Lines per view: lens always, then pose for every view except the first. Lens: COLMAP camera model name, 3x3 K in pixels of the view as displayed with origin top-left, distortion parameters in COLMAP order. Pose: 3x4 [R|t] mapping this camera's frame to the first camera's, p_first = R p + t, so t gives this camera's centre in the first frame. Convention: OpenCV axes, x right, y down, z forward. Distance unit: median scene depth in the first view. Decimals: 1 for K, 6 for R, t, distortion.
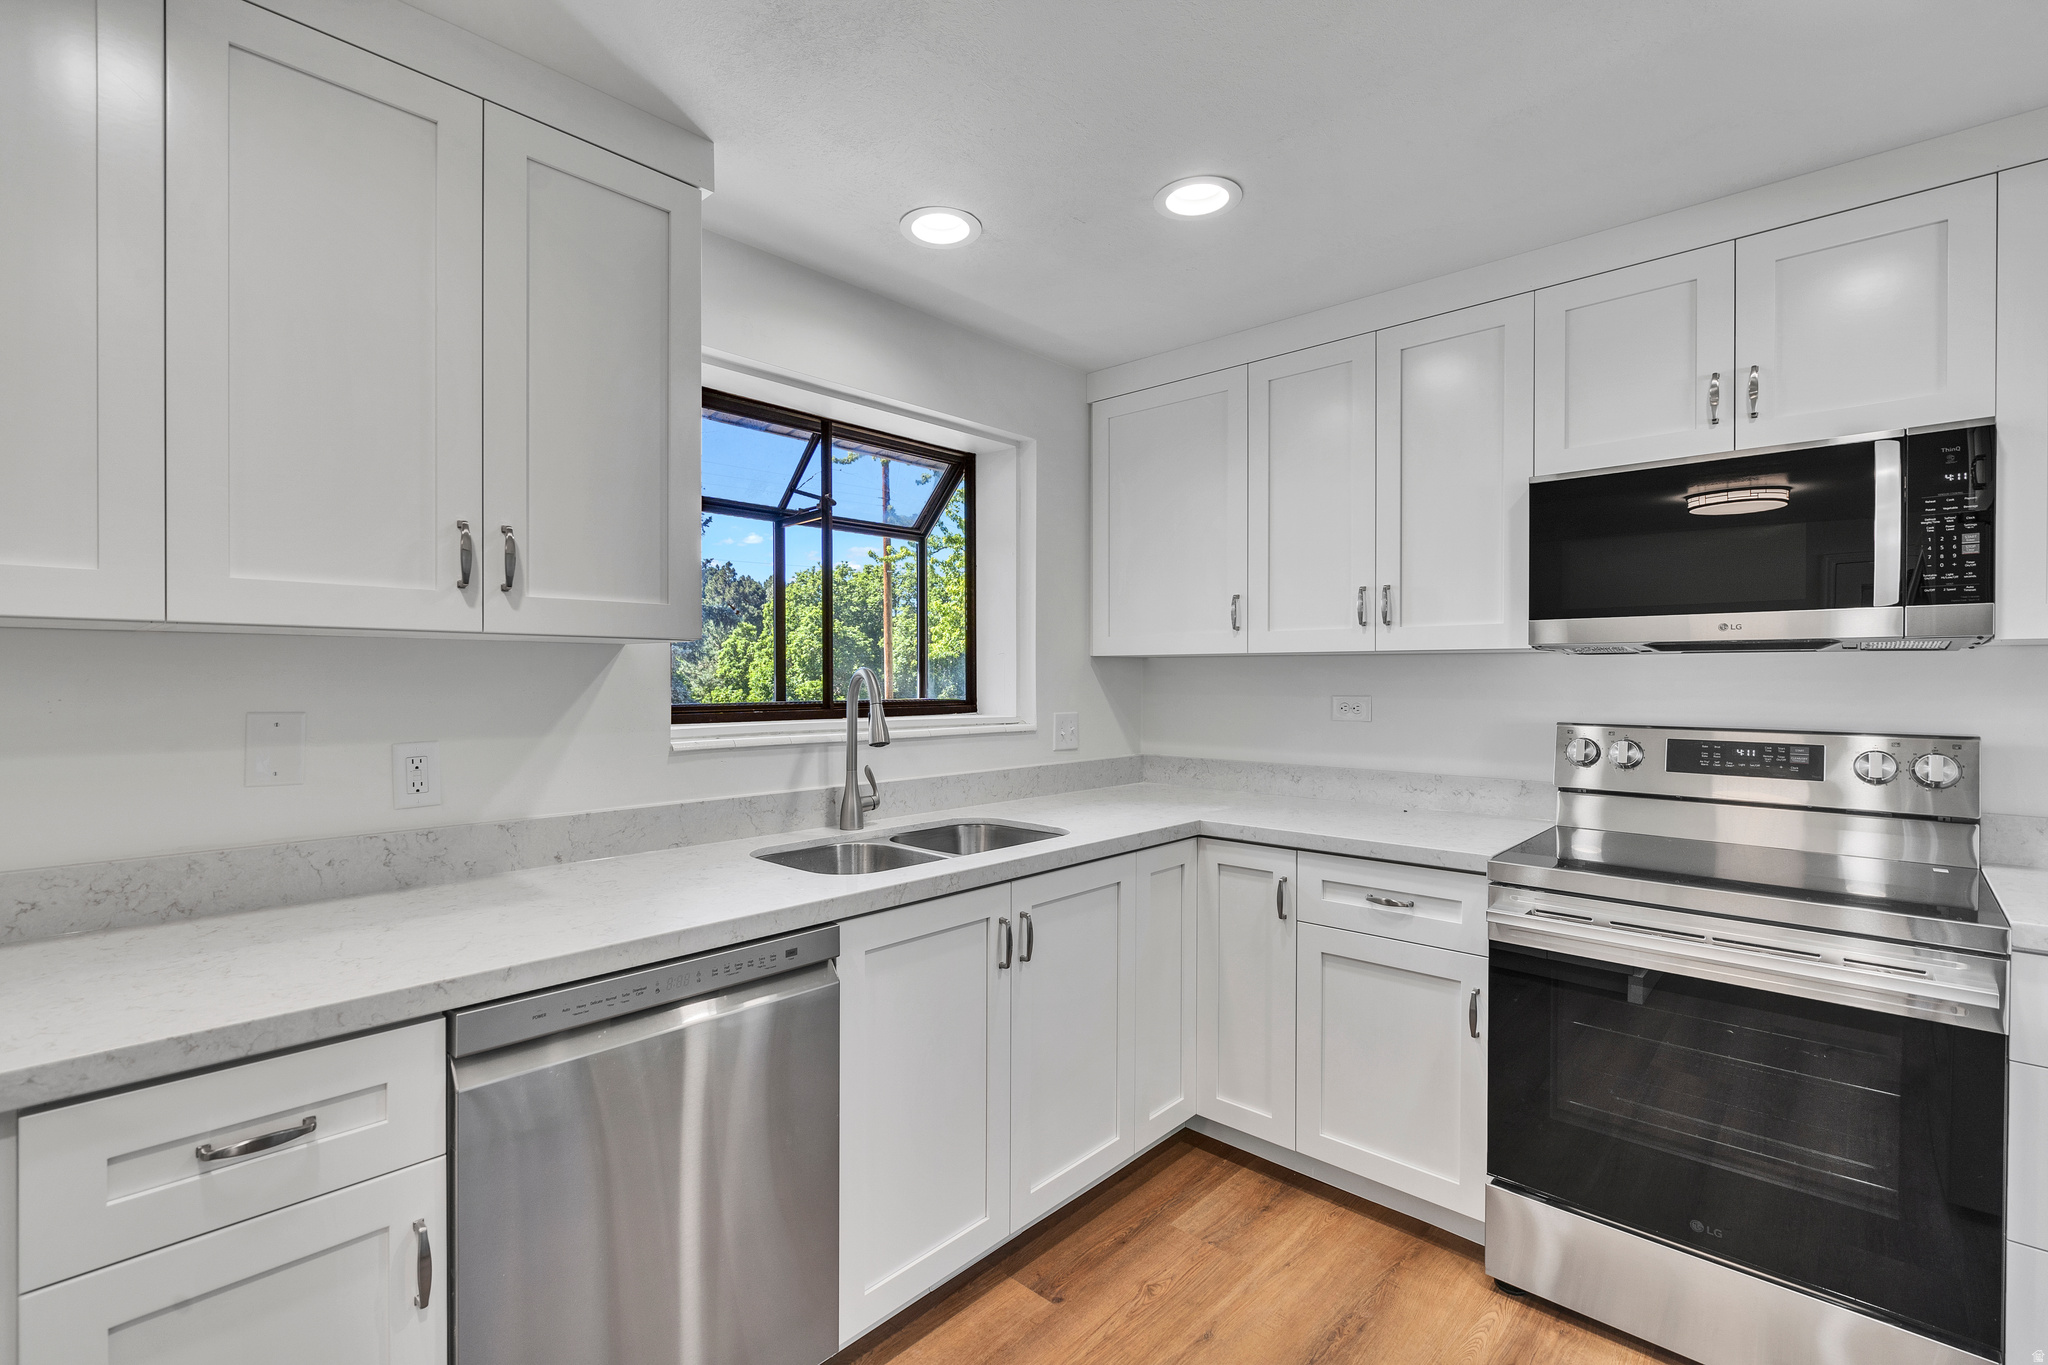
lens RADIAL K [[924.3, 0, 1012.8], [0, 924.3, 671.7], [0, 0, 1]] dist [-0.000721, 0.000468]
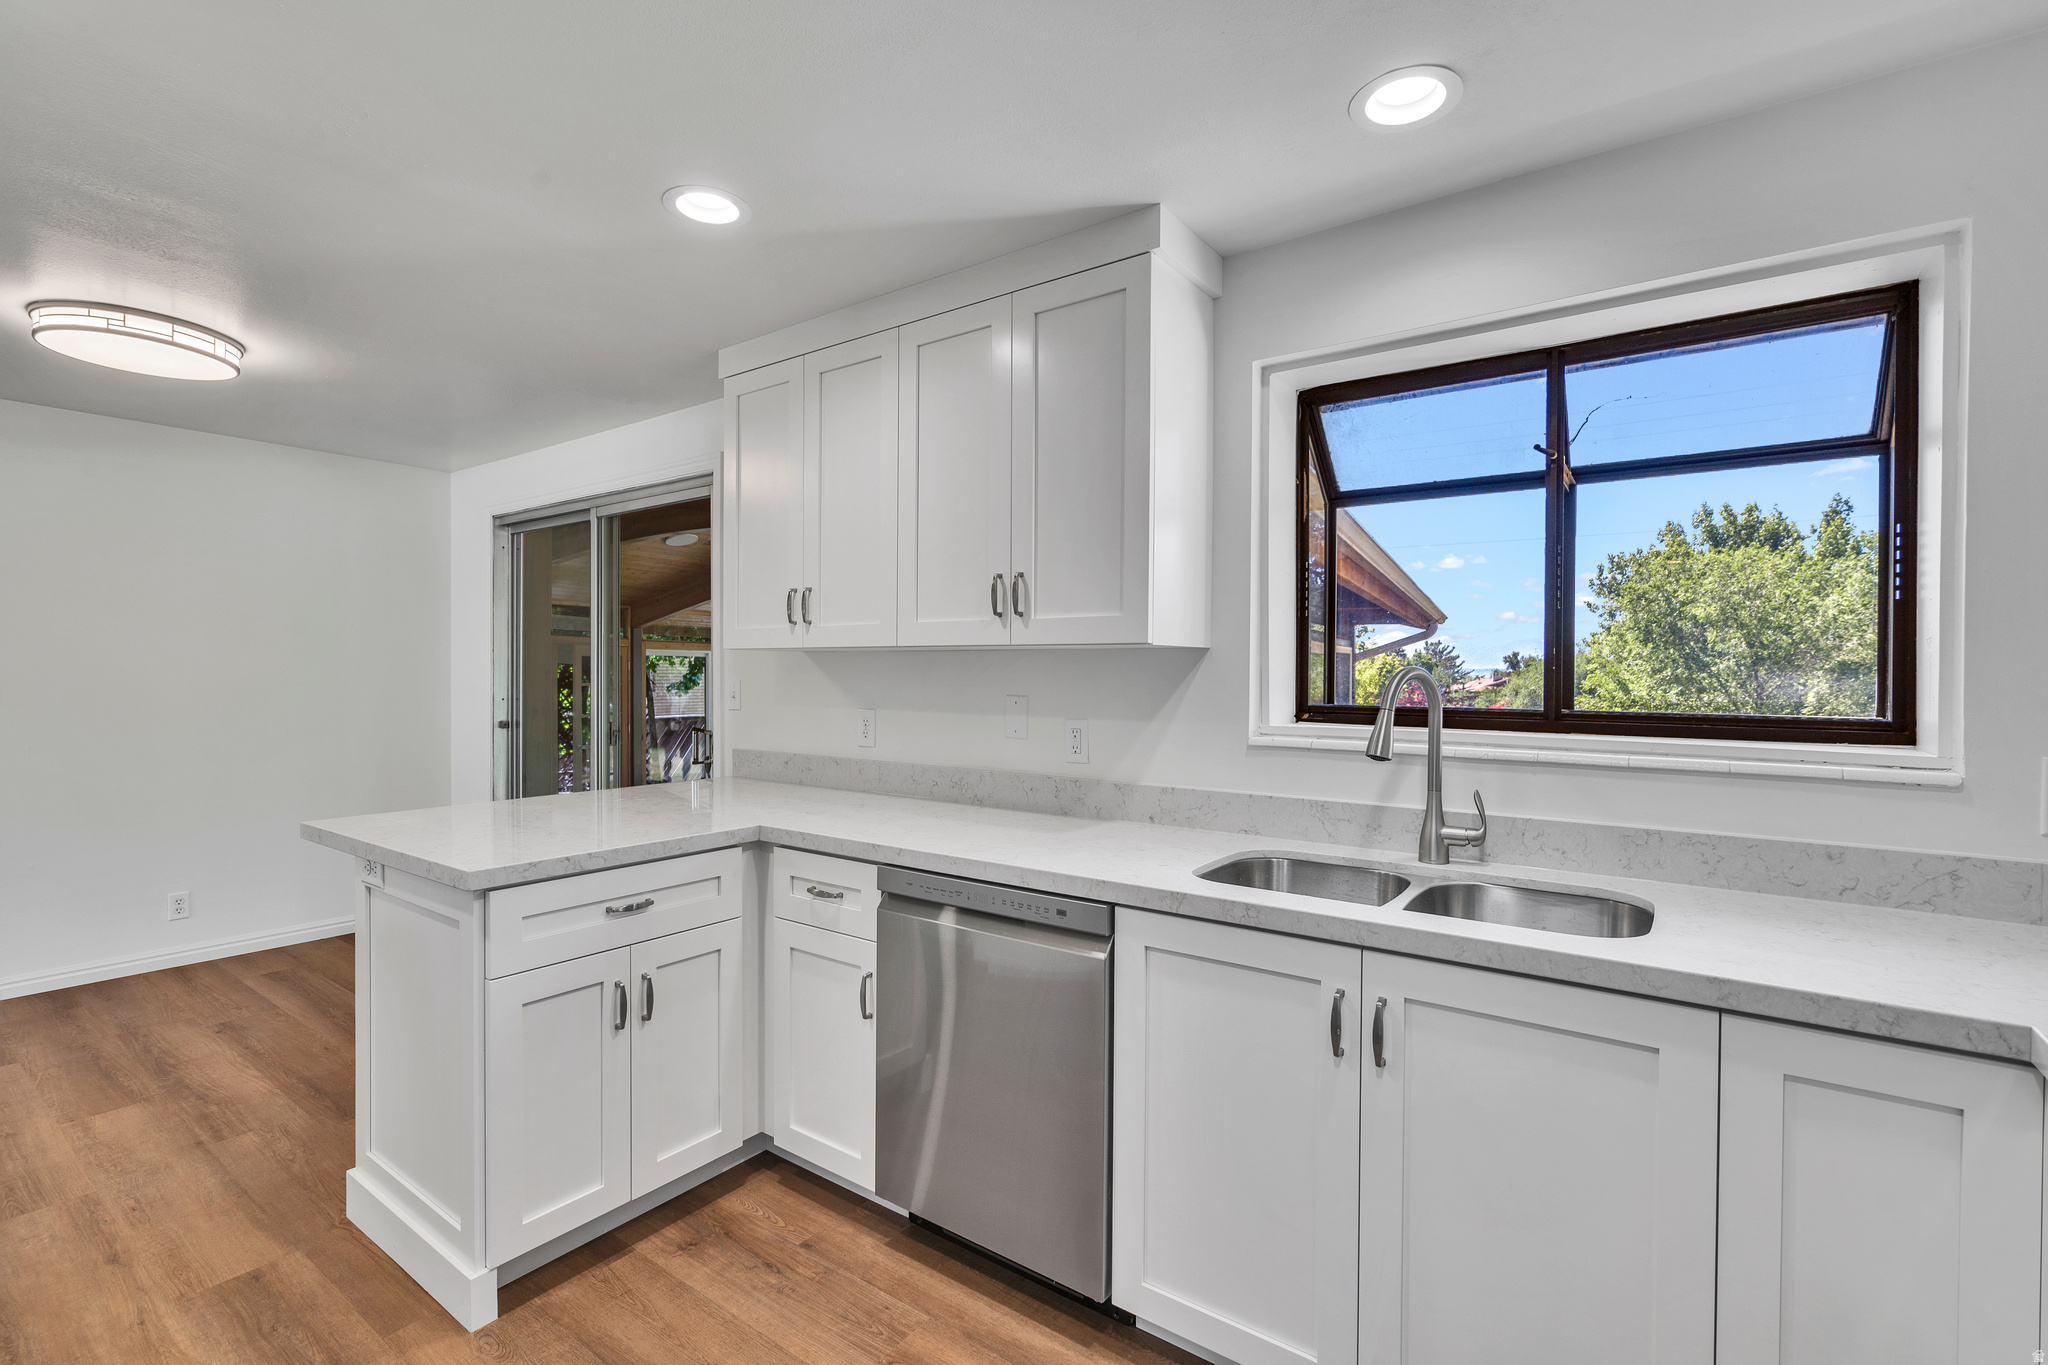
lens RADIAL K [[924.3, 0, 1014.7], [0, 924.3, 684.6], [0, 0, 1]] dist [-0.000721, 0.000468]
pose [[0.121622, 0.010707, -0.992519, 0.574139], [-0.002490, 0.999942, 0.010481, 0.003760], [0.992573, 0.001197, 0.121642, 0.508649]]
